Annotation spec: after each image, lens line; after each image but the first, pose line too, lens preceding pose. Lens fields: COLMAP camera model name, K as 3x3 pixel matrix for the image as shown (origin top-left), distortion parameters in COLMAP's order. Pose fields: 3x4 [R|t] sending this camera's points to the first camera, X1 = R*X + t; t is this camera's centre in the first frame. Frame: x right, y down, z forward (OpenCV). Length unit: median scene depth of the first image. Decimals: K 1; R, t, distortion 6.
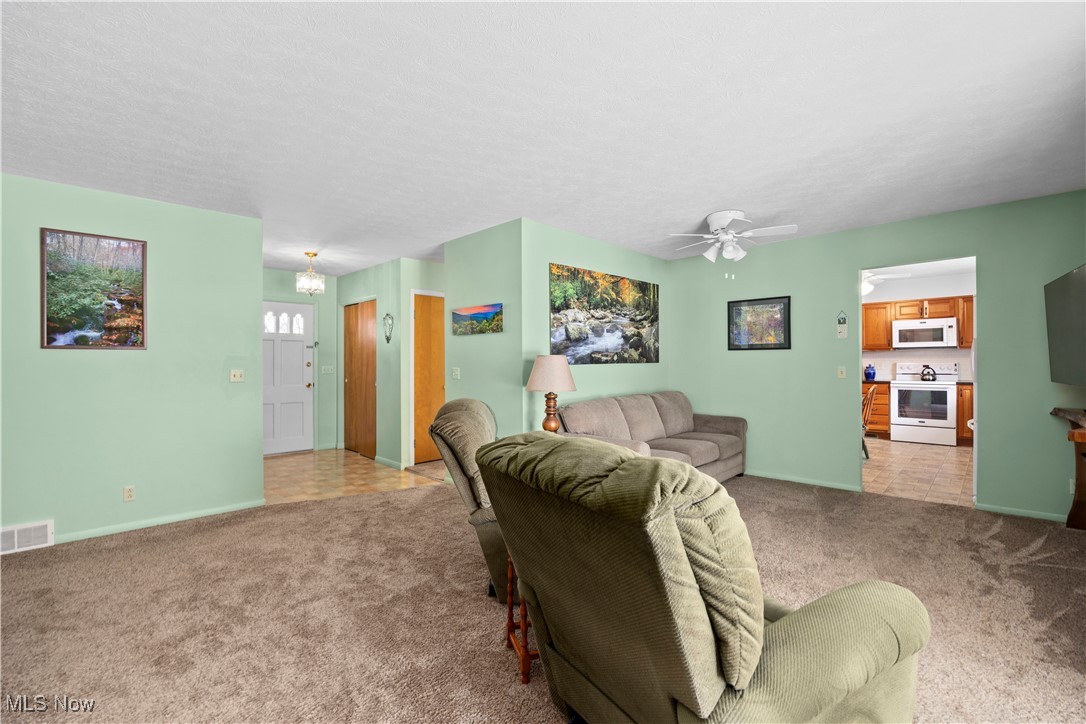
lens RADIAL K [[478.4, 0, 536.9], [0, 478.4, 363.8], [0, 0, 1]] dist [-0.018182, 0.001344]
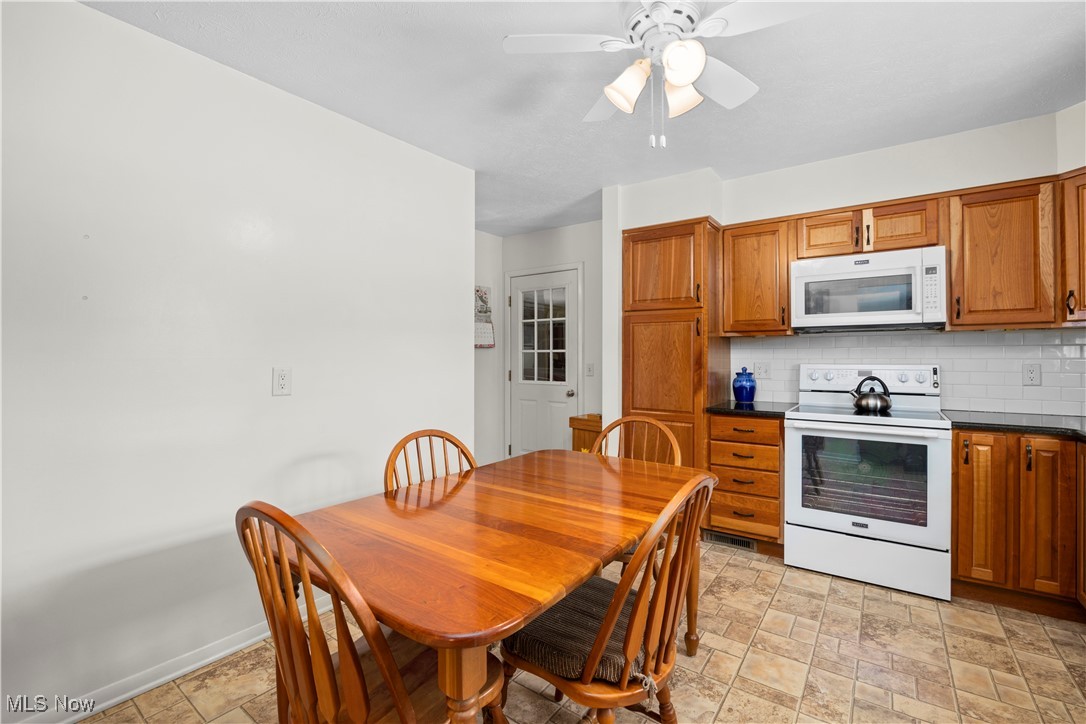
lens RADIAL K [[478.4, 0, 538.0], [0, 478.4, 354.6], [0, 0, 1]] dist [-0.018182, 0.001344]
pose [[0.990379, 0.008764, 0.138100, 0.492328], [-0.008003, 0.999950, -0.006061, -0.006745], [-0.138147, 0.004897, 0.990400, 0.641526]]
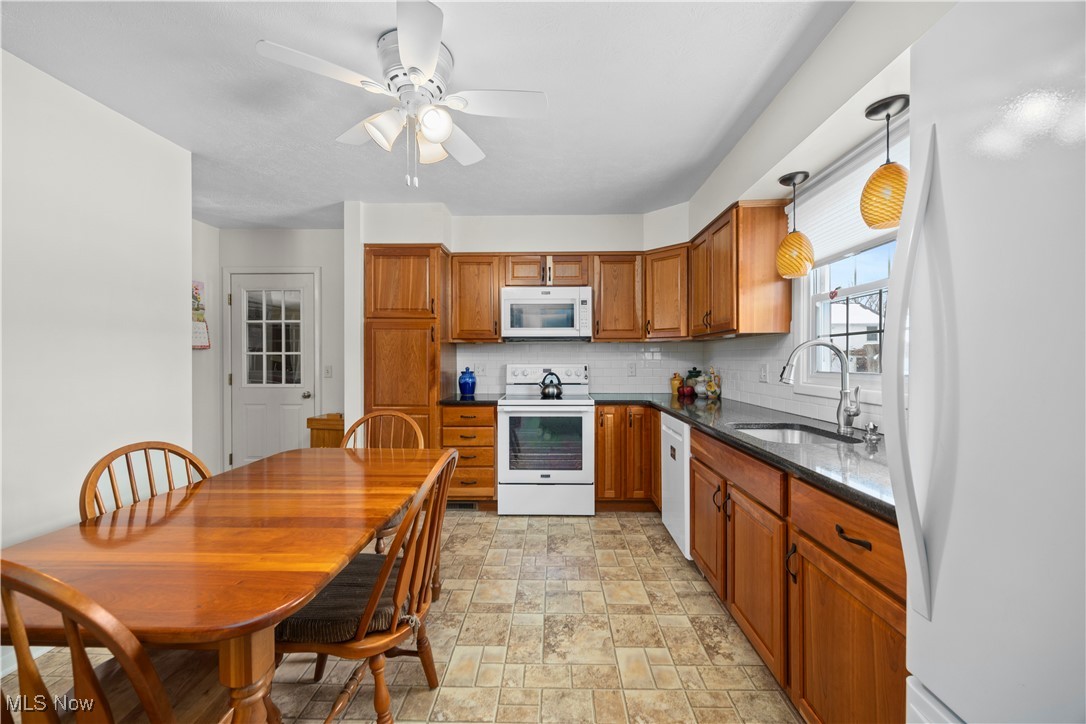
lens RADIAL K [[422.5, 0, 547.2], [0, 422.5, 359.9], [0, 0, 1]] dist [-0.003211, -0.000042]
pose [[0.729608, 0.005642, 0.683843, 0.471440], [-0.004701, 0.999984, -0.003234, -0.006584], [-0.683850, -0.000855, 0.729622, 0.627508]]
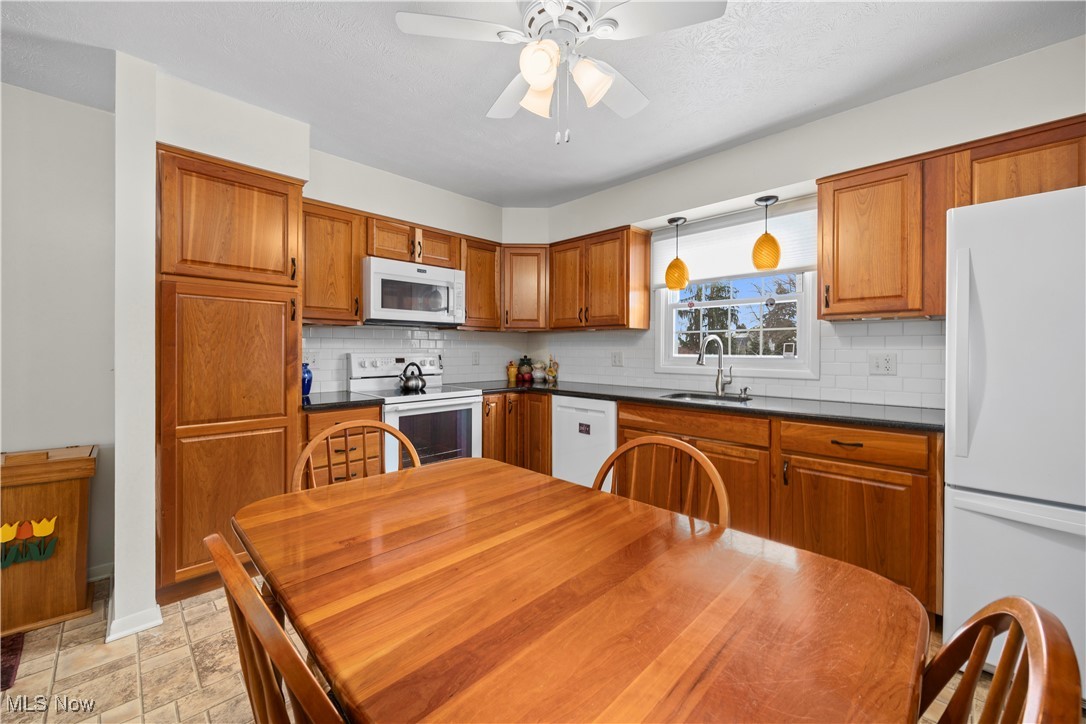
lens RADIAL K [[422.5, 0, 556.2], [0, 422.5, 356.3], [0, 0, 1]] dist [-0.003211, -0.000042]
pose [[-0.004314, -0.009185, 0.999949, 0.377428], [-0.004258, 0.999949, 0.009166, -0.004343], [-0.999982, -0.004218, -0.004353, 0.851669]]
